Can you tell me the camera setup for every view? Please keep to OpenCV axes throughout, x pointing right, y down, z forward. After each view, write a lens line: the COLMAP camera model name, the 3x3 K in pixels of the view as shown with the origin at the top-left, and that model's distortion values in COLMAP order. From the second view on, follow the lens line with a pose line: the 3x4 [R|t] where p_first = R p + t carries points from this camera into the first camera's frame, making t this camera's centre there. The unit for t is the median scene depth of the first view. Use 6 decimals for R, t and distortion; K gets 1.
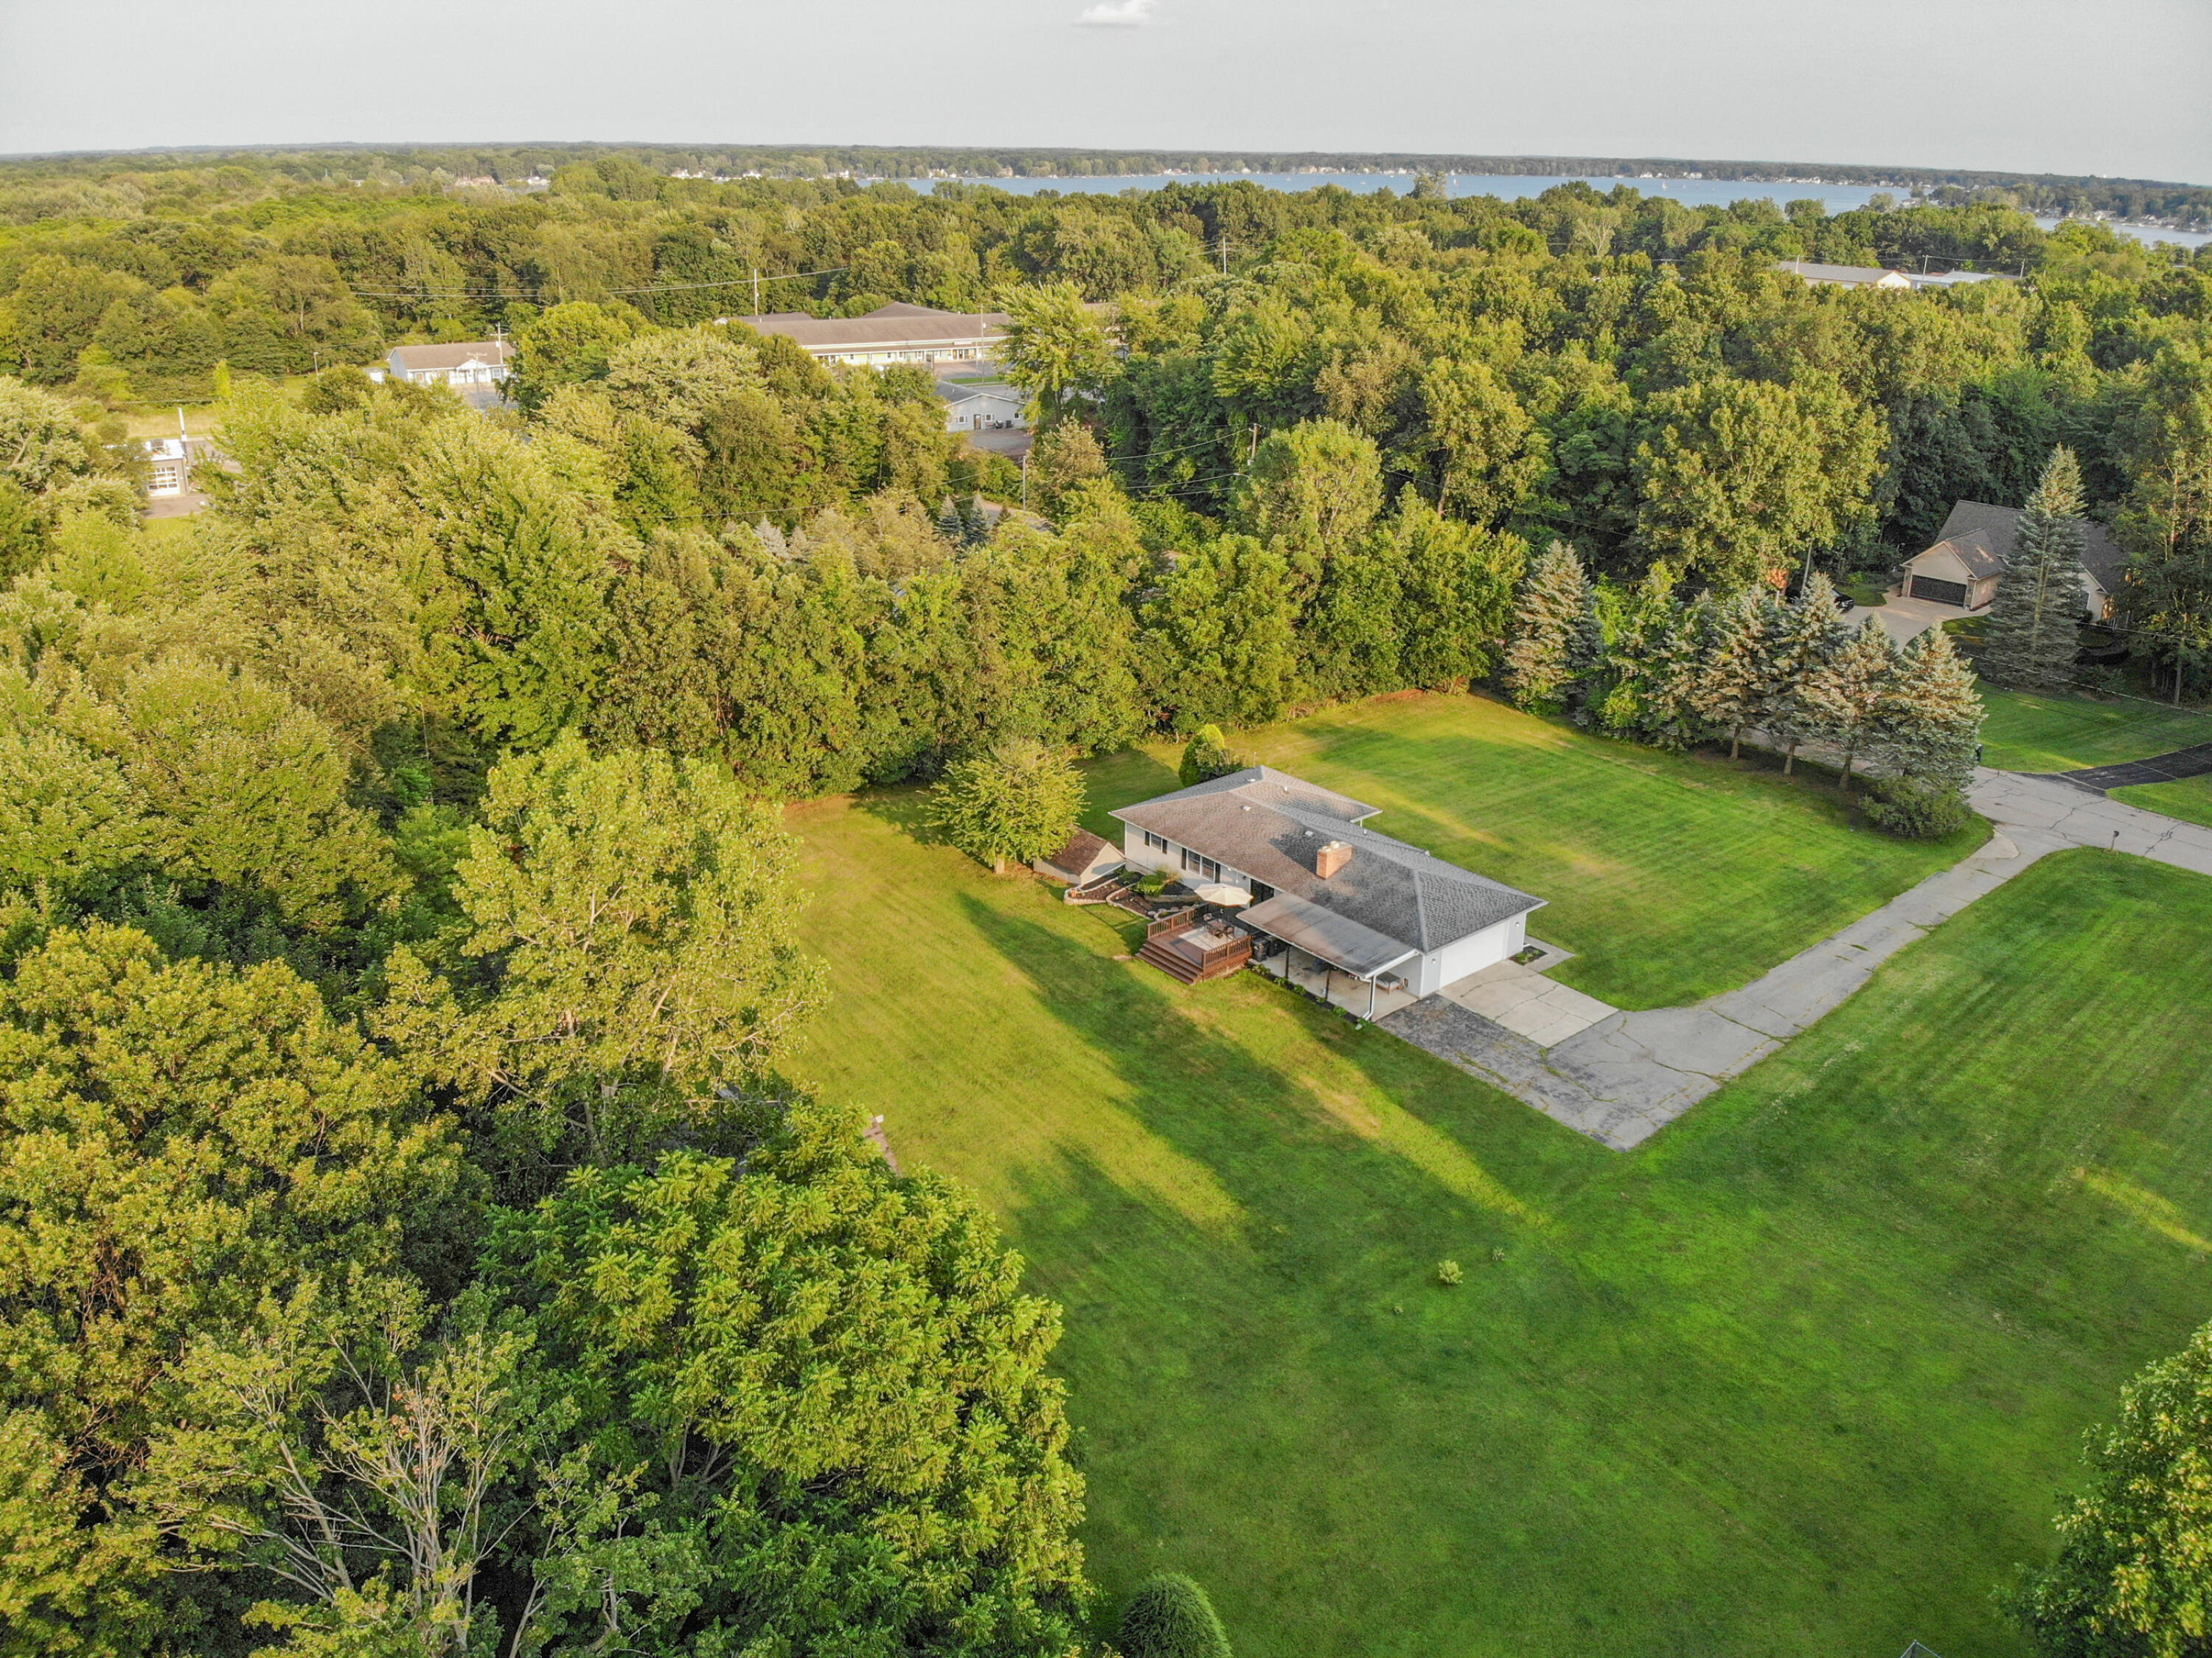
lens RADIAL K [[1723.7, 0, 1067.9], [0, 1723.7, 850.1], [0, 0, 1]] dist [0.070247, -0.184181]
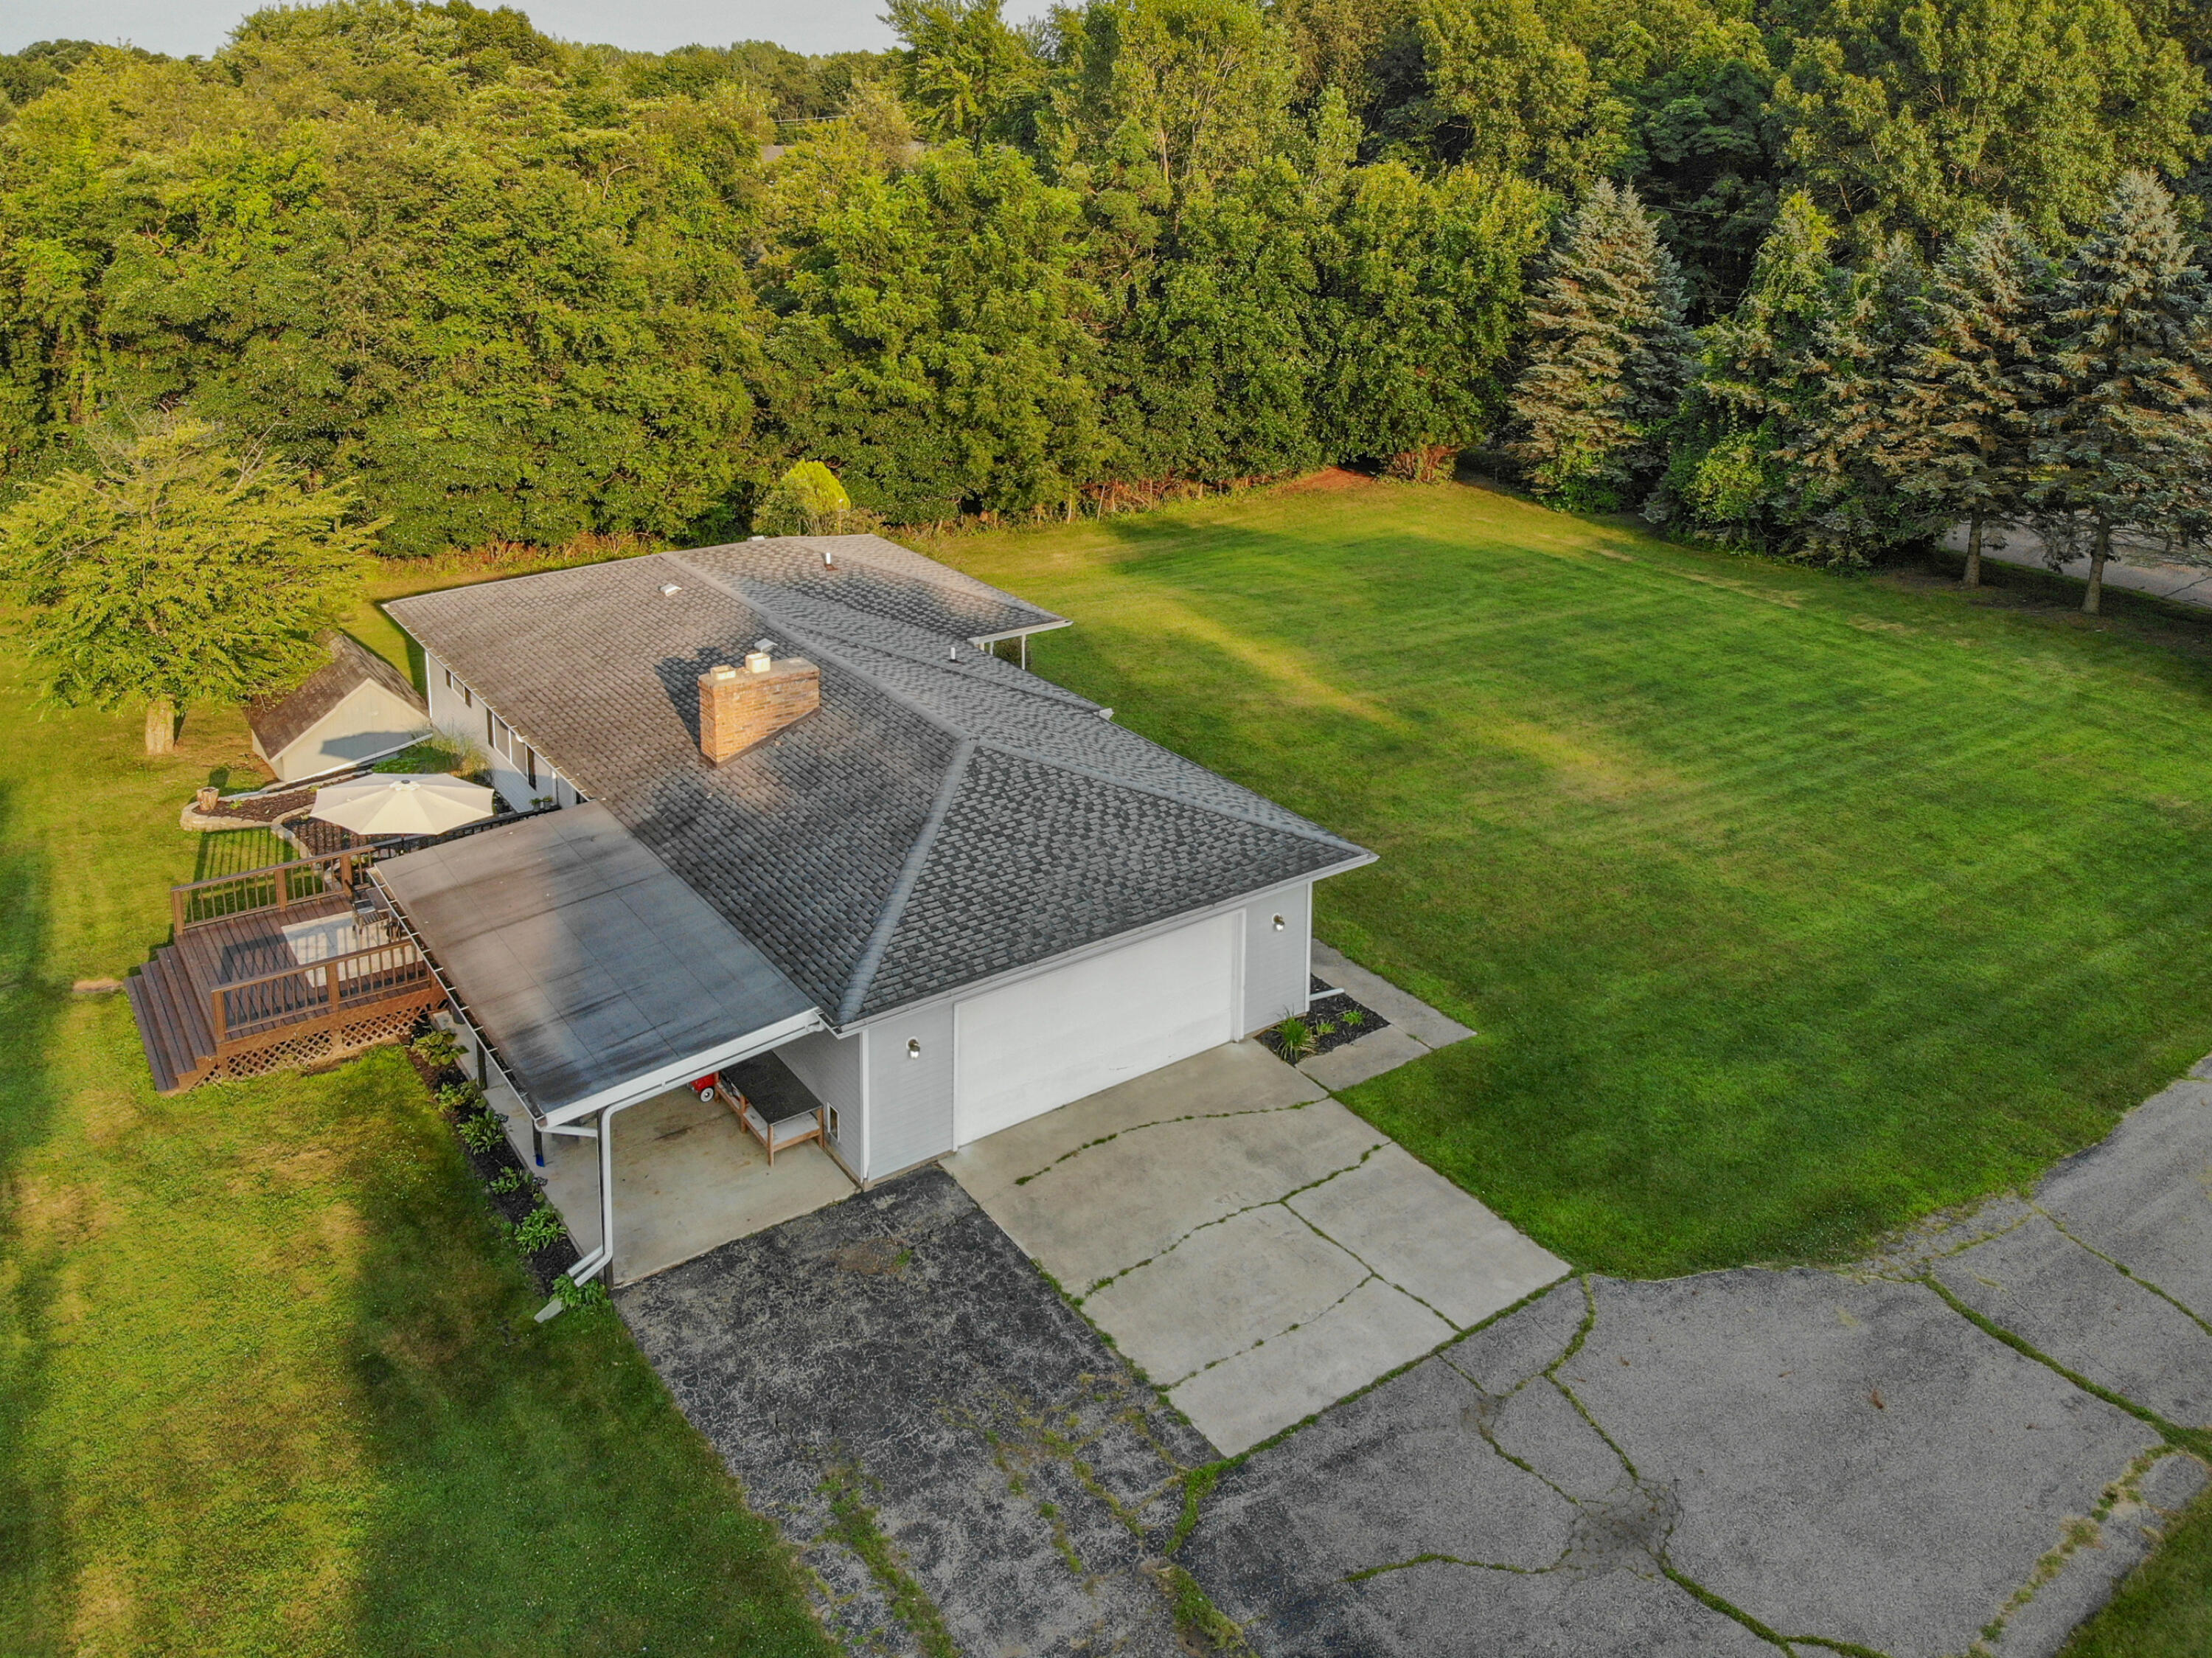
lens RADIAL K [[1761.8, 0, 1104.7], [0, 1761.8, 569.0], [0, 0, 1]] dist [-0.019528, -0.036212]
pose [[0.995893, 0.019653, -0.088382, 0.184404], [-0.032138, 0.989323, -0.142151, 0.018380], [0.084644, 0.144407, 0.985891, 0.491407]]
